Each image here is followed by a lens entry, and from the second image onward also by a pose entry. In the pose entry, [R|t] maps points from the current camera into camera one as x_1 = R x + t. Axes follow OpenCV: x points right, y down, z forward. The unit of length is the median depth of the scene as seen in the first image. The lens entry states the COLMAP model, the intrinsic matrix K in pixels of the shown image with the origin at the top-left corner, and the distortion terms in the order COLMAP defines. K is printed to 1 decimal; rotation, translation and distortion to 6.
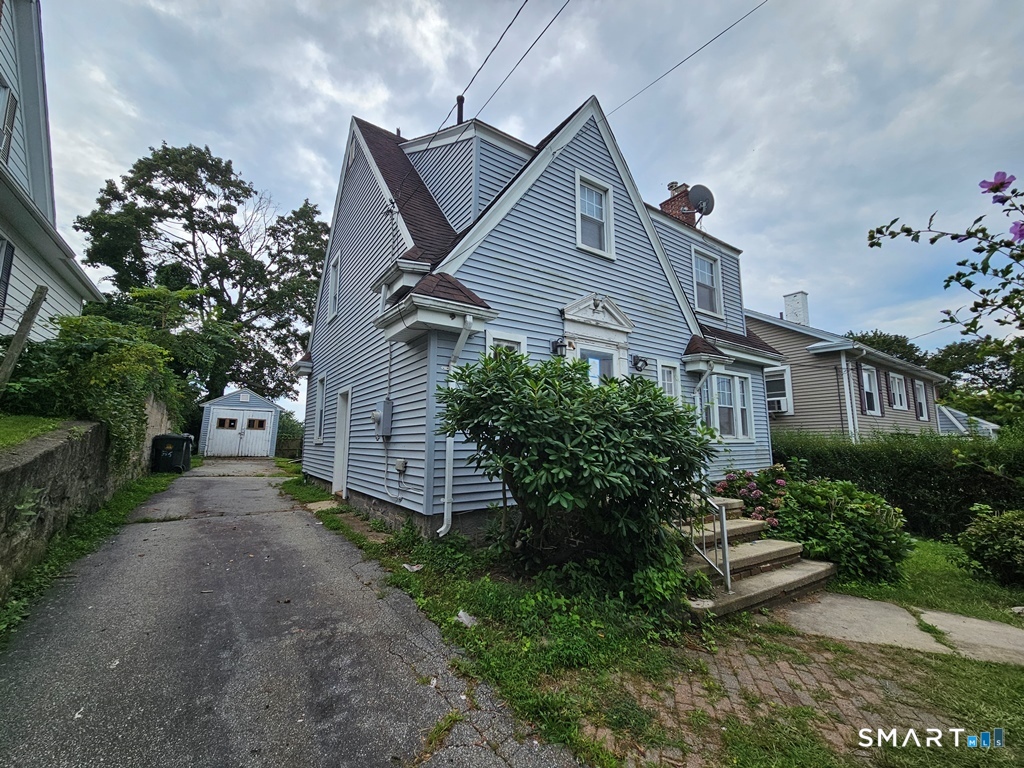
lens RADIAL K [[425.7, 0, 512.0], [0, 425.7, 384.0], [0, 0, 1]] dist [-0.004655, 0.000188]
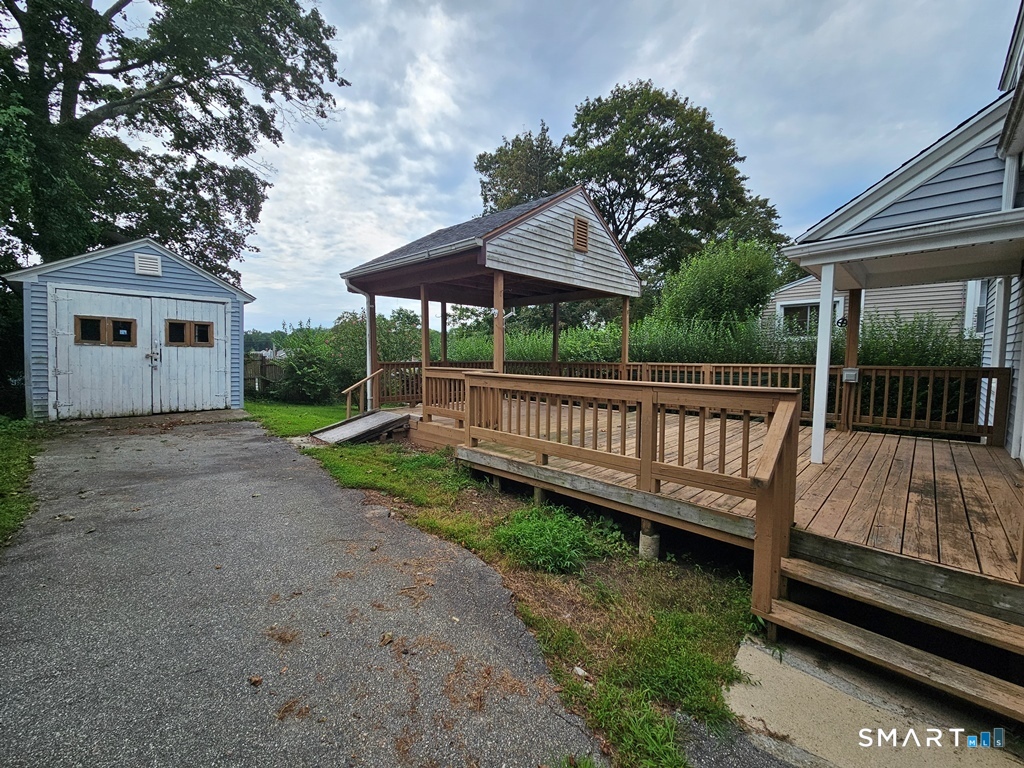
lens RADIAL K [[425.7, 0, 512.0], [0, 425.7, 384.0], [0, 0, 1]] dist [-0.004655, 0.000188]
pose [[0.983674, -0.021423, 0.178677, -0.307366], [-0.017157, 0.977202, 0.211619, 0.042127], [-0.179137, -0.211230, 0.960881, 0.450232]]
